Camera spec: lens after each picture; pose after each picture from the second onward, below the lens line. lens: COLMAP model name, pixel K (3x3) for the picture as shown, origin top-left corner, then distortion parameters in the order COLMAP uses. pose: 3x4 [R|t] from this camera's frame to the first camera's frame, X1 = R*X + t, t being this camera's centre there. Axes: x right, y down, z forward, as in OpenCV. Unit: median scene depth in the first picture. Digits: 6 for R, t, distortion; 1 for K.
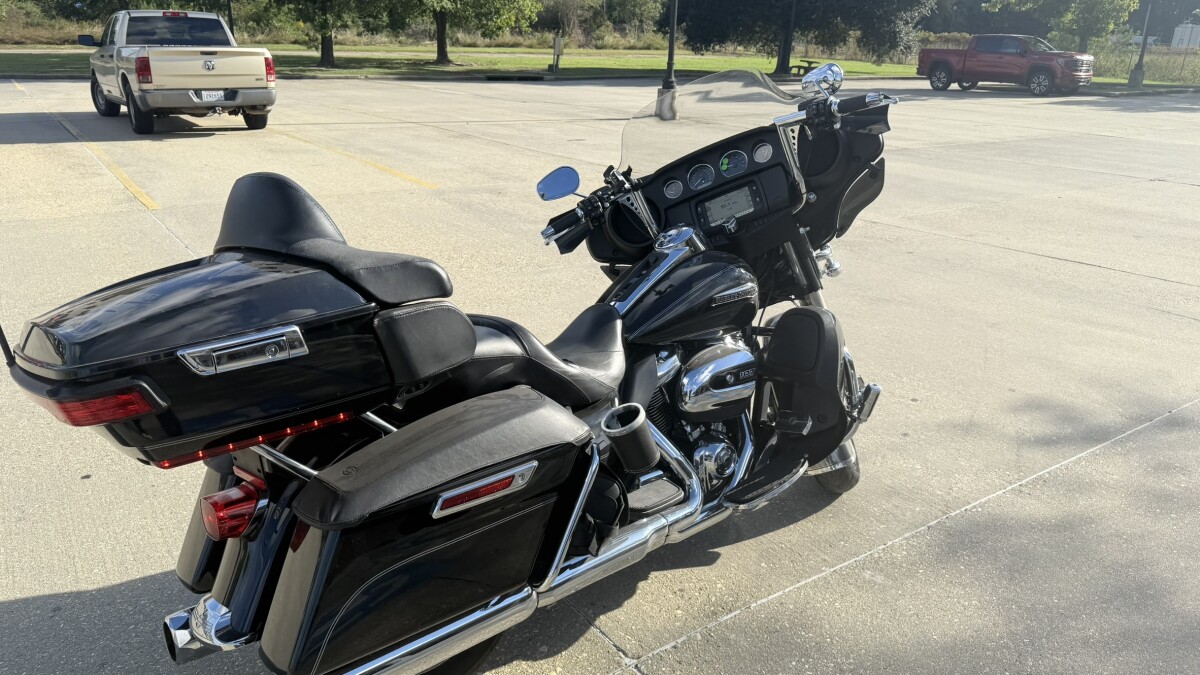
lens RADIAL K [[844.6, 0, 607.6], [0, 844.6, 320.6], [0, 0, 1]] dist [0.071265, -0.105313]
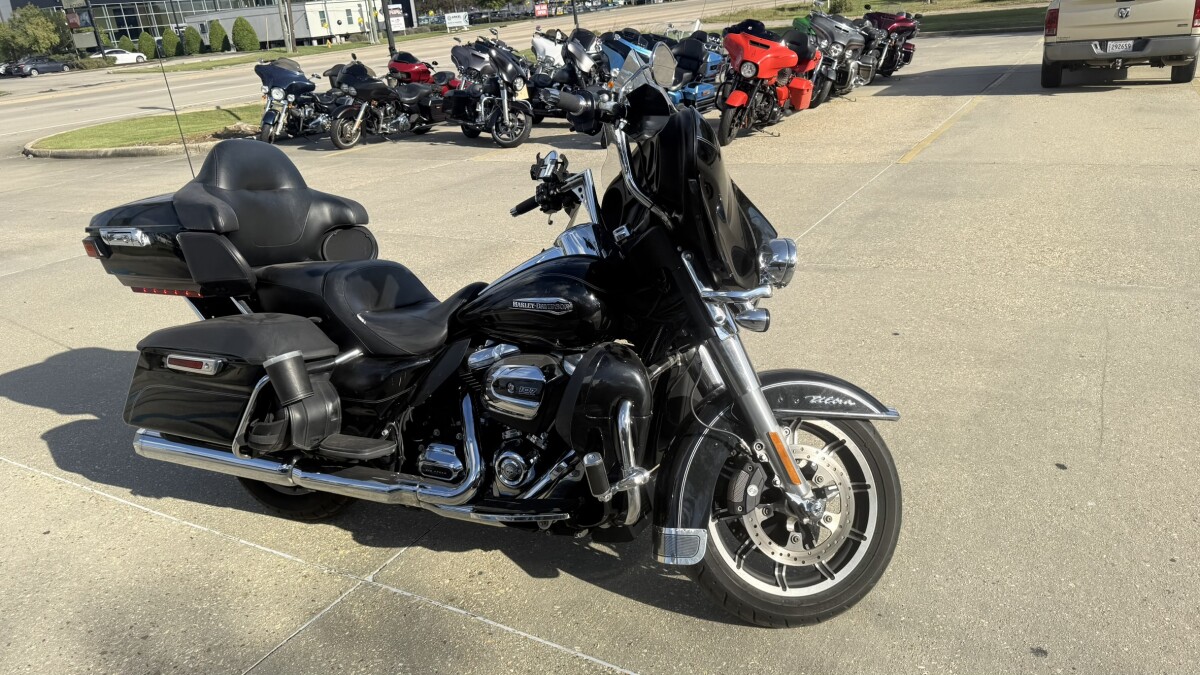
lens RADIAL K [[841.2, 0, 603.6], [0, 841.2, 335.1], [0, 0, 1]] dist [0.073192, -0.093202]
pose [[0.424956, 0.262077, -0.866446, 0.155443], [-0.196442, 0.961061, 0.194349, -0.030145], [0.883642, 0.087617, 0.459892, 0.103163]]
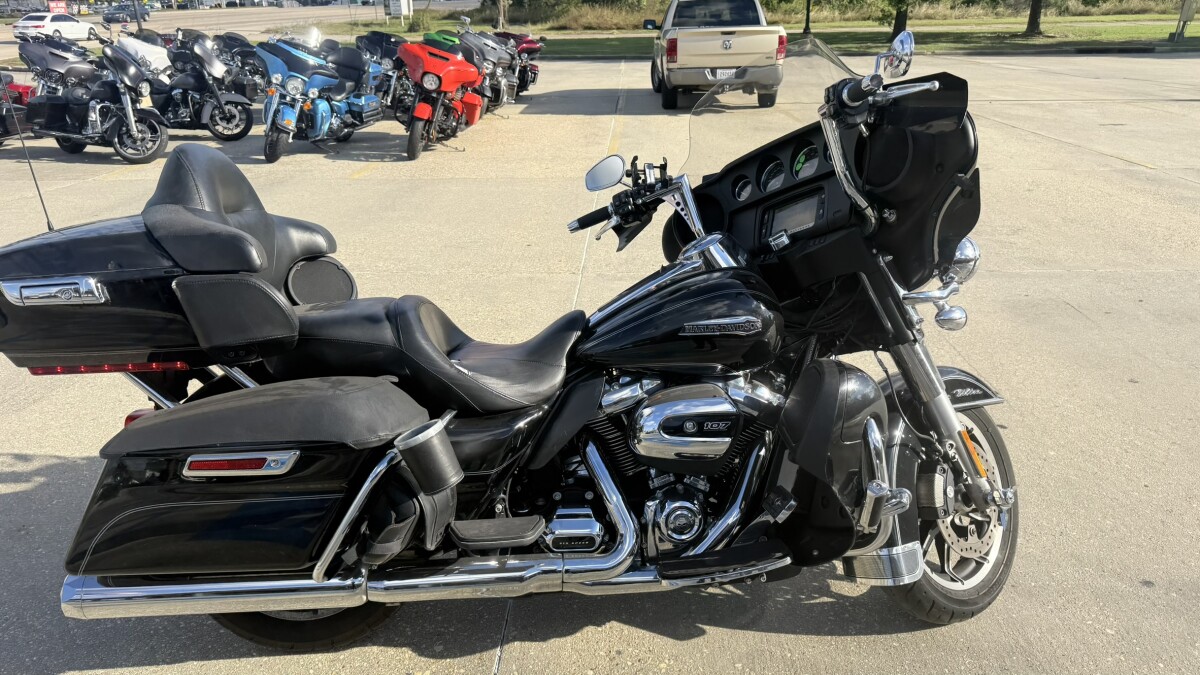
lens RADIAL K [[846.3, 0, 605.2], [0, 846.3, 333.3], [0, 0, 1]] dist [0.037117, -0.046720]
pose [[0.794751, 0.178378, -0.580131, 0.084220], [-0.155347, 0.983781, 0.089674, -0.012666], [0.586718, 0.018853, 0.809572, 0.046059]]
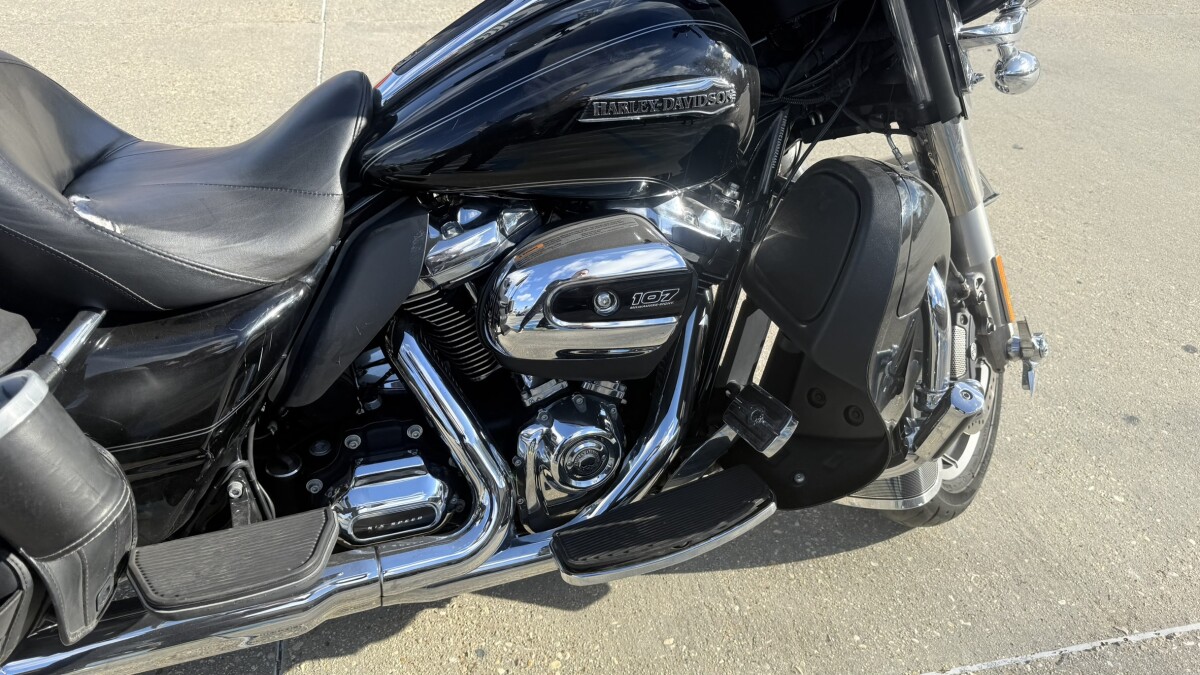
lens RADIAL K [[853.2, 0, 599.2], [0, 853.2, 344.8], [0, 0, 1]] dist [0.006181, 0.001766]
pose [[0.926723, 0.242634, -0.286902, 0.042510], [-0.146014, 0.936092, 0.320017, -0.007563], [0.346214, -0.254676, 0.902926, 0.095536]]
